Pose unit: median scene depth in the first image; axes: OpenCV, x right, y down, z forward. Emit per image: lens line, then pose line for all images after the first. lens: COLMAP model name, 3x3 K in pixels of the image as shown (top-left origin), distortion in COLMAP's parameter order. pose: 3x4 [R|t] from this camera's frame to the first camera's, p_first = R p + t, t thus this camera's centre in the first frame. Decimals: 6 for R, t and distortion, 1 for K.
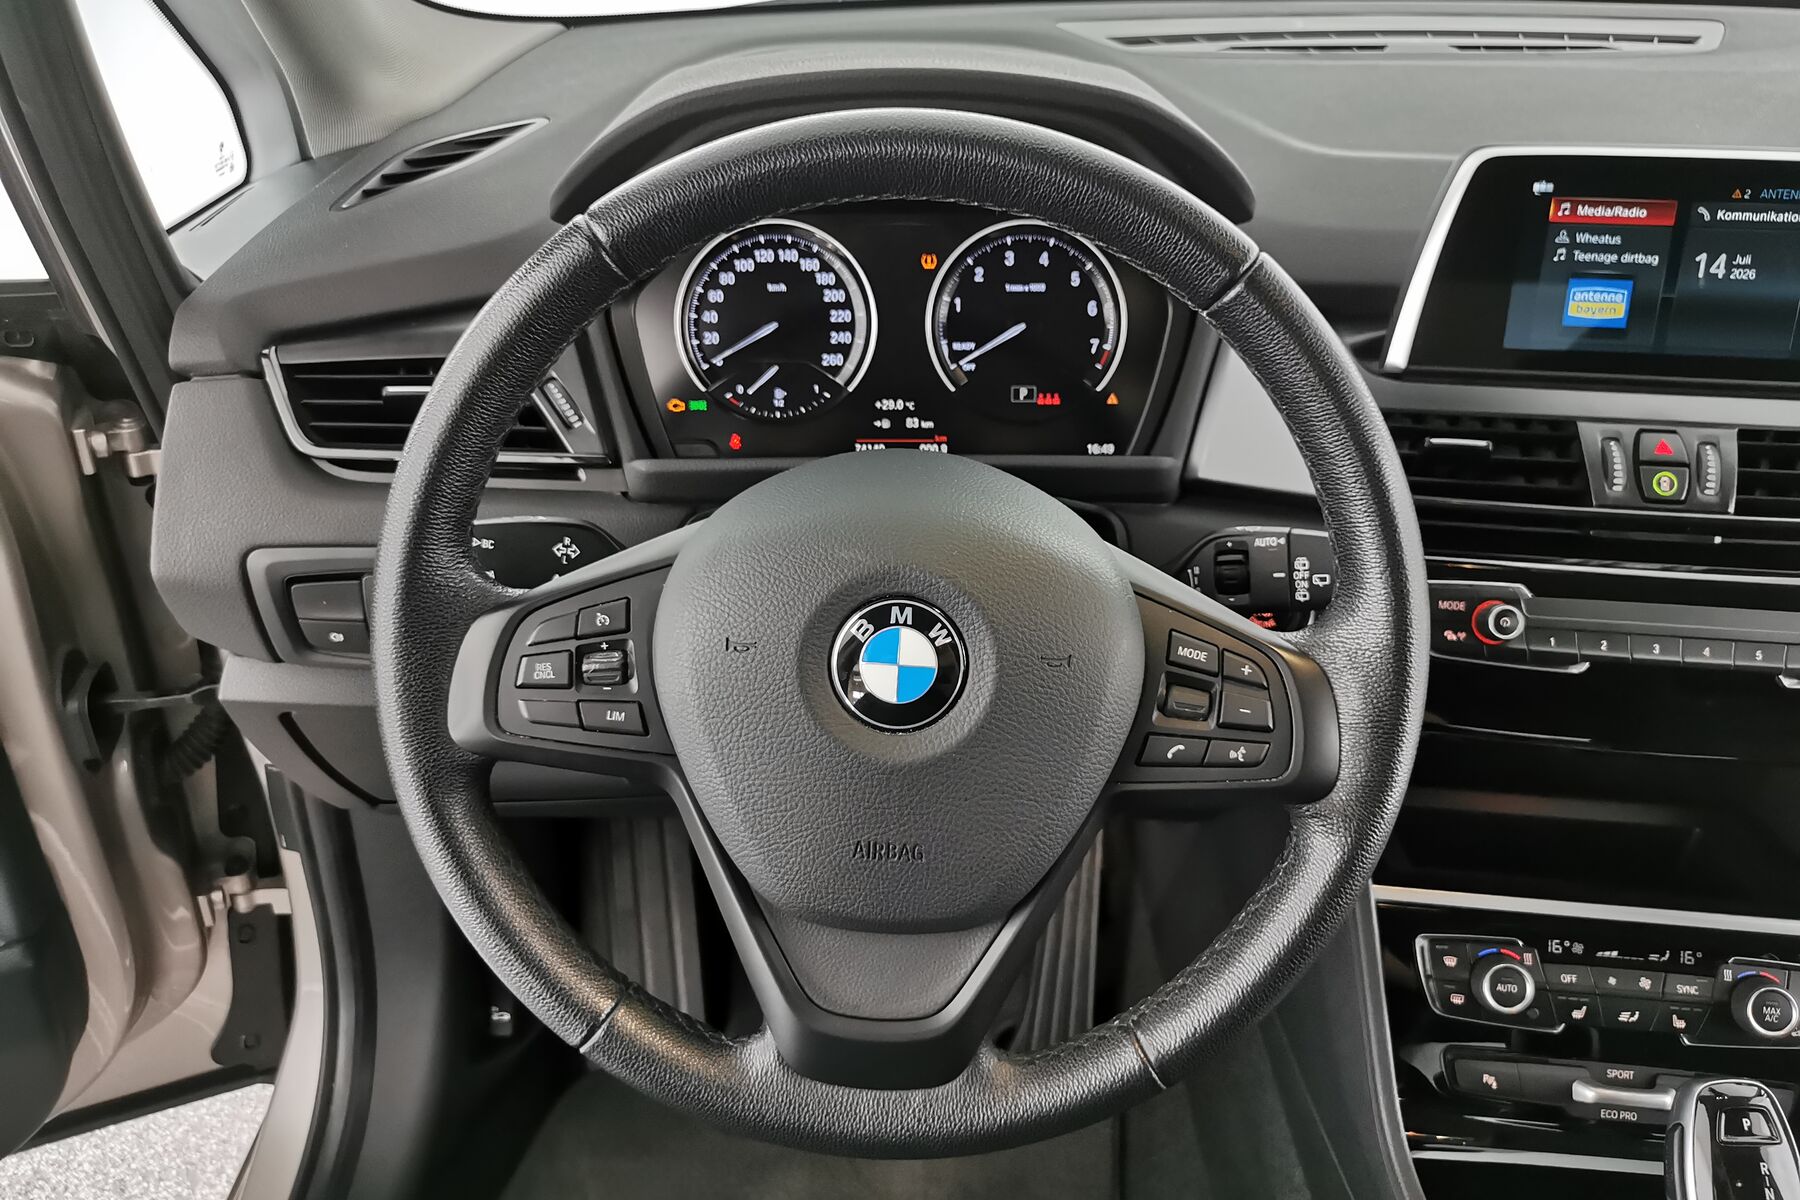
lens RADIAL K [[1385.3, 0, 870.1], [0, 1385.3, 592.4], [0, 0, 1]] dist [0.026322, -0.036080]
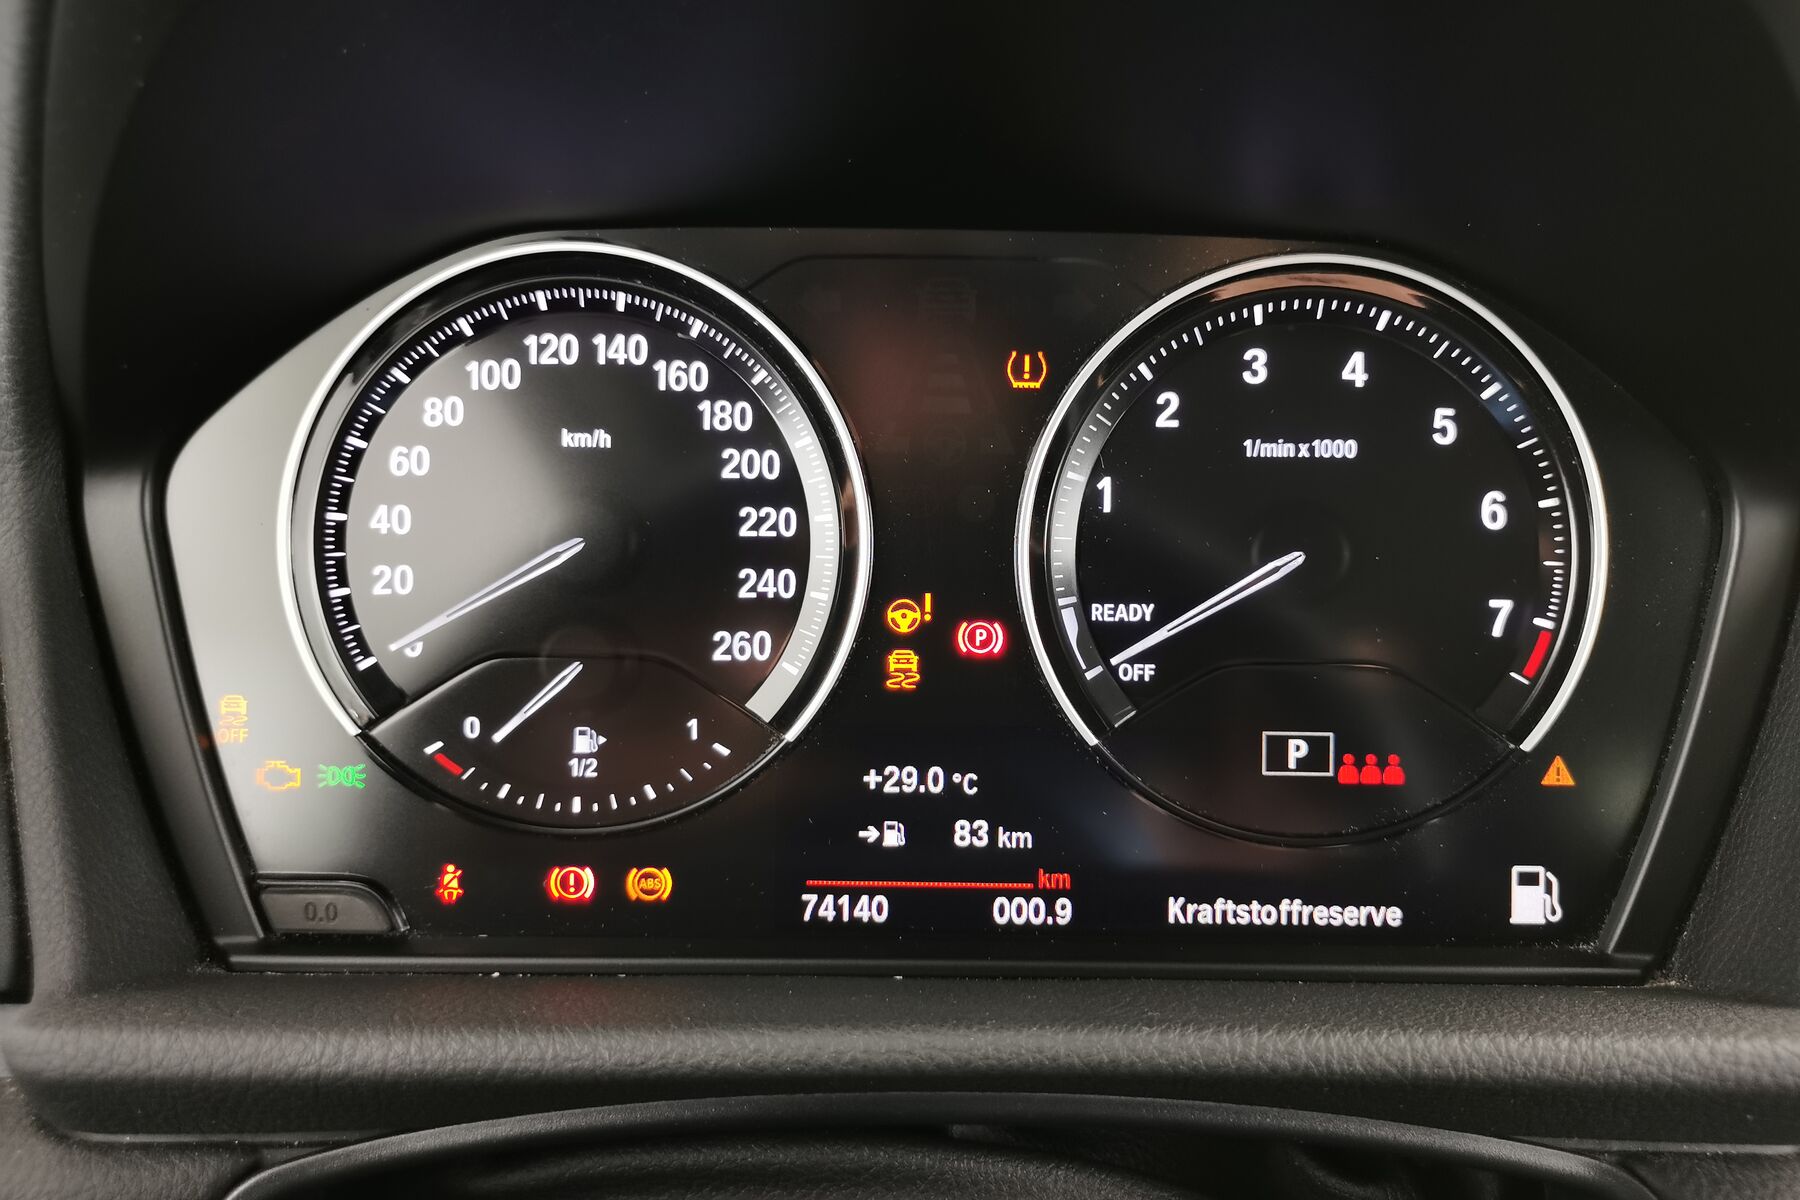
lens RADIAL K [[1385.3, 0, 900.2], [0, 1385.3, 608.3], [0, 0, 1]] dist [0.026322, -0.036080]
pose [[0.999818, 0.015293, -0.011437, 0.016292], [-0.016385, 0.994609, -0.102398, -0.144387], [0.009809, 0.102567, 0.994678, 0.664988]]
